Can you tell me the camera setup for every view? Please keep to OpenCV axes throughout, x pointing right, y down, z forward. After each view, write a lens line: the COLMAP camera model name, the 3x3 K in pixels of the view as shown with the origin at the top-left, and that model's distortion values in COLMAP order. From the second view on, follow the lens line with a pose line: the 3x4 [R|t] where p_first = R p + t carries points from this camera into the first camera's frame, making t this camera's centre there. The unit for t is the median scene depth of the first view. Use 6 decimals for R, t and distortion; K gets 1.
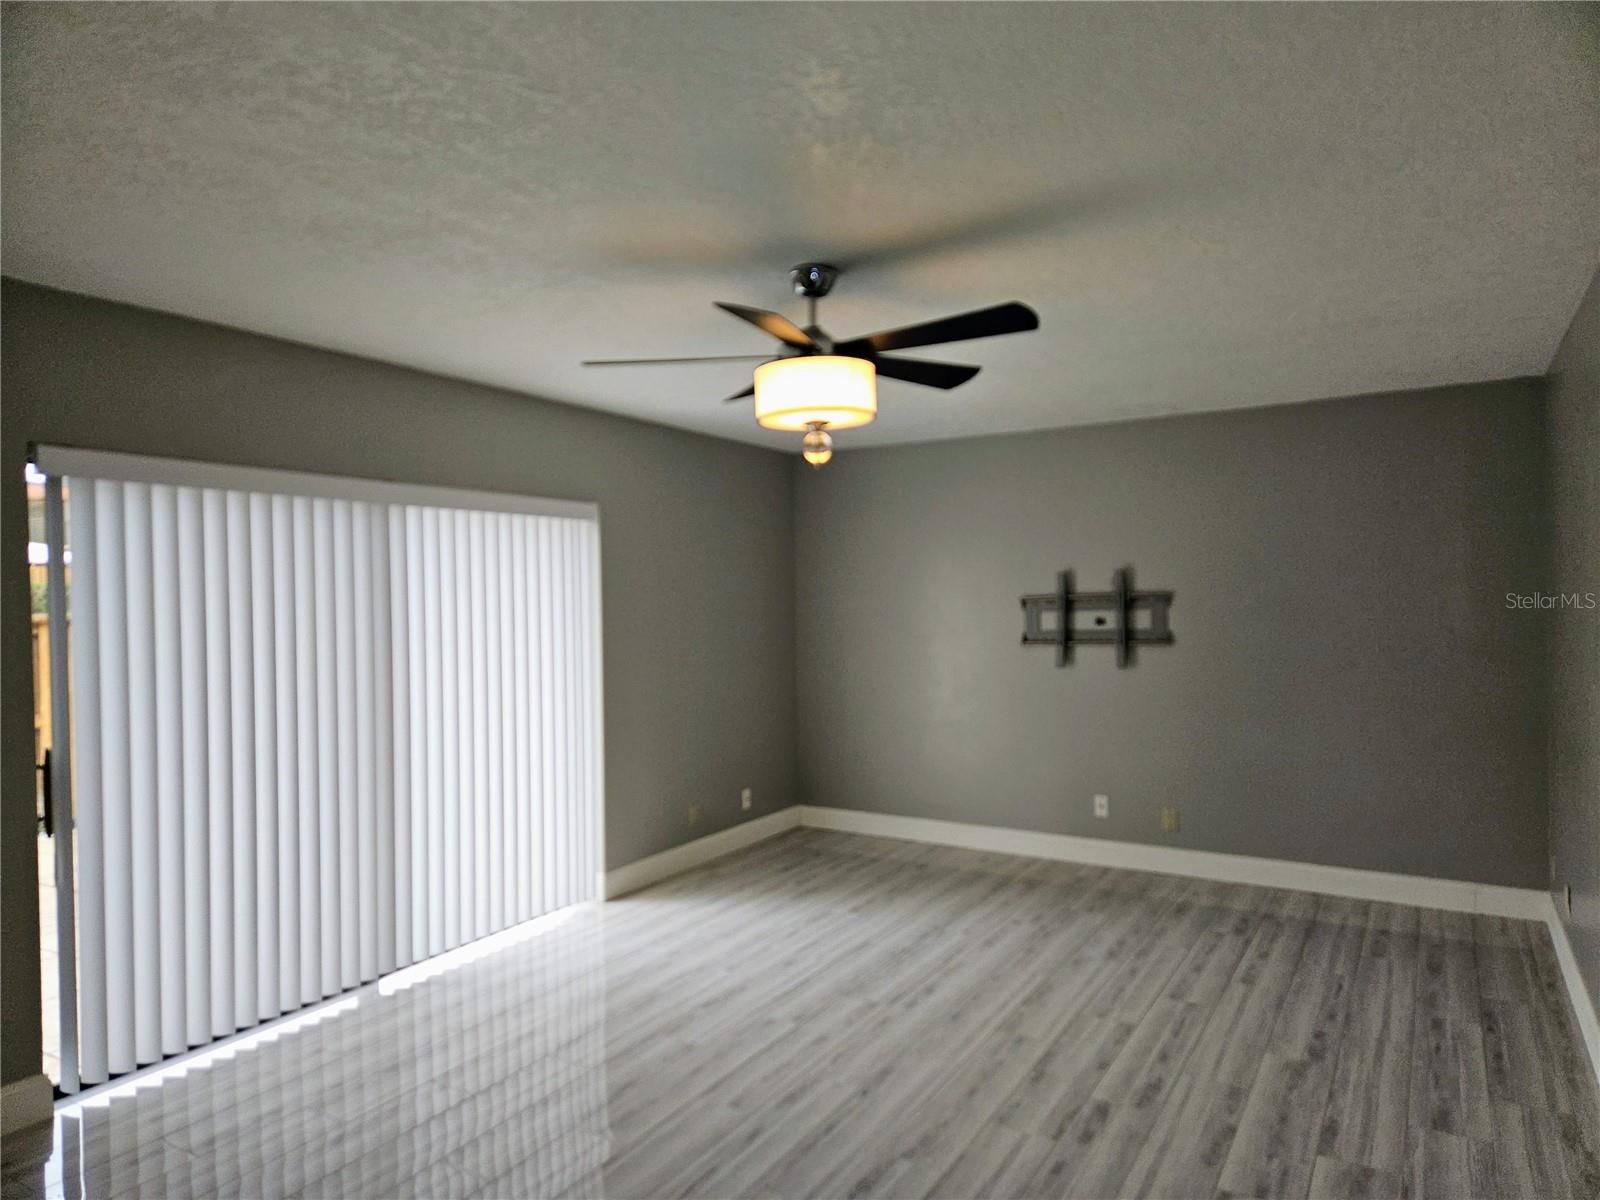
lens RADIAL K [[1083.9, 0, 800.1], [0, 1083.9, 600.3], [0, 0, 1]] dist [0.063815, -0.000163]
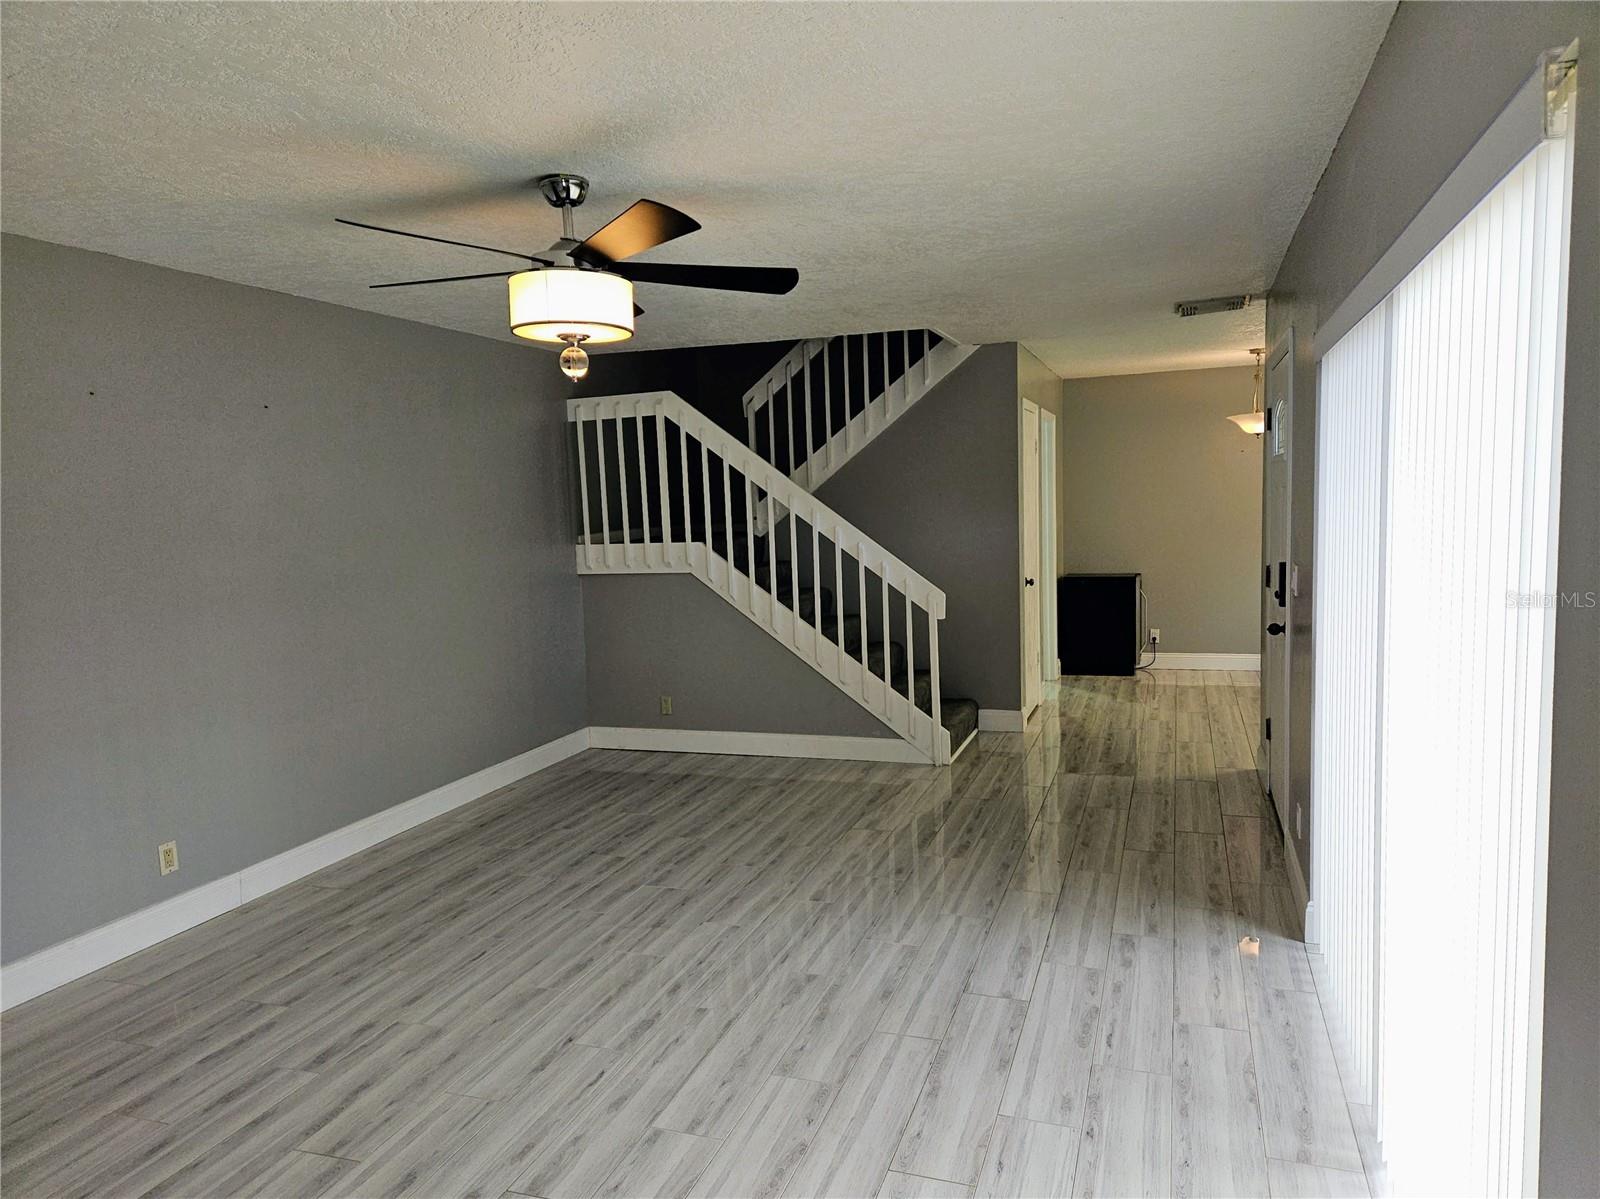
lens RADIAL K [[1083.9, 0, 800.3], [0, 1083.9, 603.4], [0, 0, 1]] dist [0.063815, -0.000163]
pose [[-0.977974, 0.080546, -0.192558, 0.015458], [0.060836, 0.992485, 0.106173, -0.014494], [0.199663, 0.092120, -0.975525, 1.923856]]
